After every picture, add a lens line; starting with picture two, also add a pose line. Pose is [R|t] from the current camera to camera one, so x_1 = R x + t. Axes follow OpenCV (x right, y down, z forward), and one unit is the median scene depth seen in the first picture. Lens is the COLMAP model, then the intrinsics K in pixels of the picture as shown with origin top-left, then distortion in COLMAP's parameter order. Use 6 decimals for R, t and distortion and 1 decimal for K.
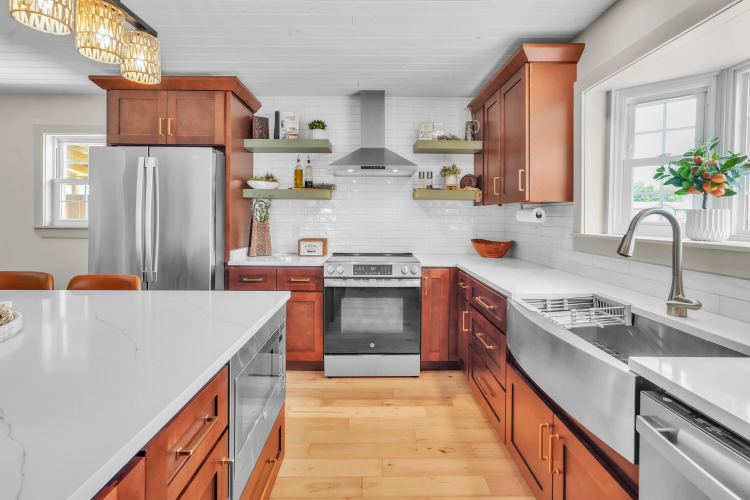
lens RADIAL K [[346.2, 0, 375.1], [0, 346.2, 230.3], [0, 0, 1]] dist [-0.000510, 0.000146]
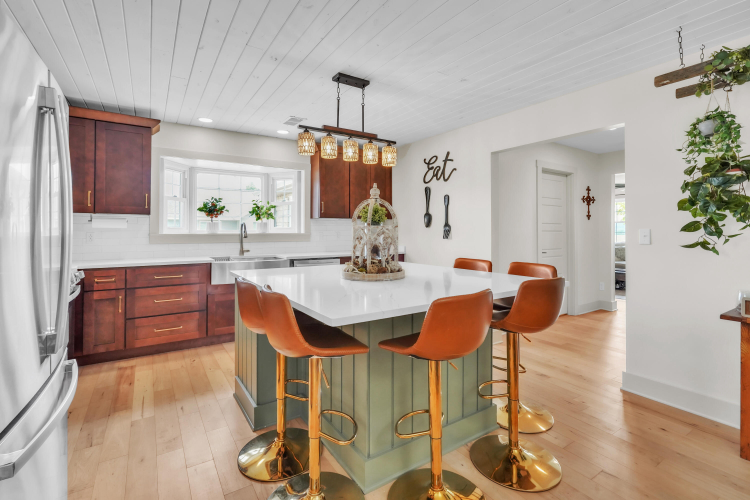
lens RADIAL K [[346.2, 0, 375.1], [0, 346.2, 230.3], [0, 0, 1]] dist [-0.000510, 0.000146]
pose [[-0.543430, -0.009362, 0.839403, -1.452772], [0.008330, 0.999828, 0.016545, -0.017574], [-0.839413, 0.015983, -0.543258, 1.006763]]
